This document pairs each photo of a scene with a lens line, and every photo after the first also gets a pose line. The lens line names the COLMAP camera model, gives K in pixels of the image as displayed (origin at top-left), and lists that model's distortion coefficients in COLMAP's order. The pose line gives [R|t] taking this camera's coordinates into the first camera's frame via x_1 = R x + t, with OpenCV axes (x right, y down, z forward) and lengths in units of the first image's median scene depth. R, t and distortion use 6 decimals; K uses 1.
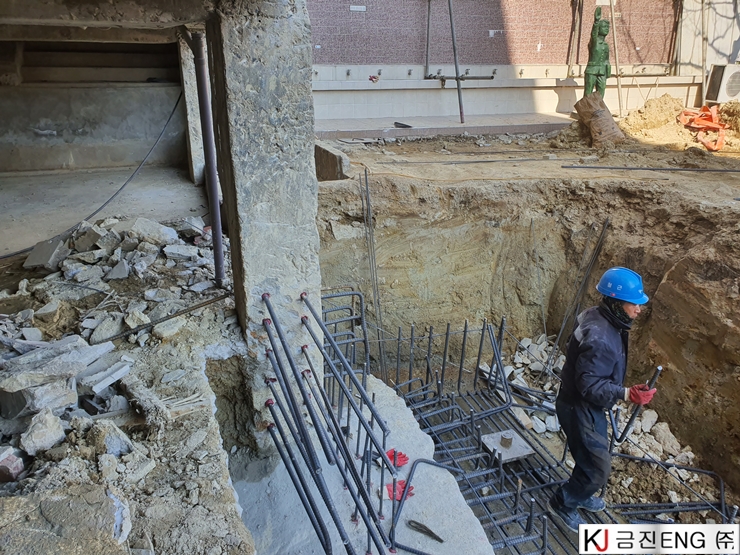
lens RADIAL K [[572.8, 0, 367.5], [0, 572.8, 276.4], [0, 0, 1]] dist [0.002220, 0.013678]
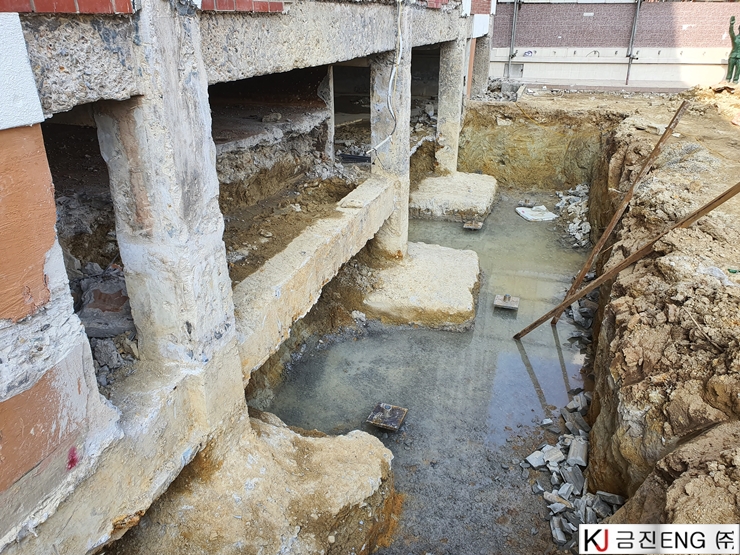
lens RADIAL K [[572.8, 0, 371.9], [0, 572.8, 277.0], [0, 0, 1]] dist [0.002220, 0.013678]
pose [[0.800144, 0.241270, -0.549143, 0.973698], [-0.205147, 0.970399, 0.127437, 0.350885], [0.563635, 0.010687, 0.825955, -1.287763]]
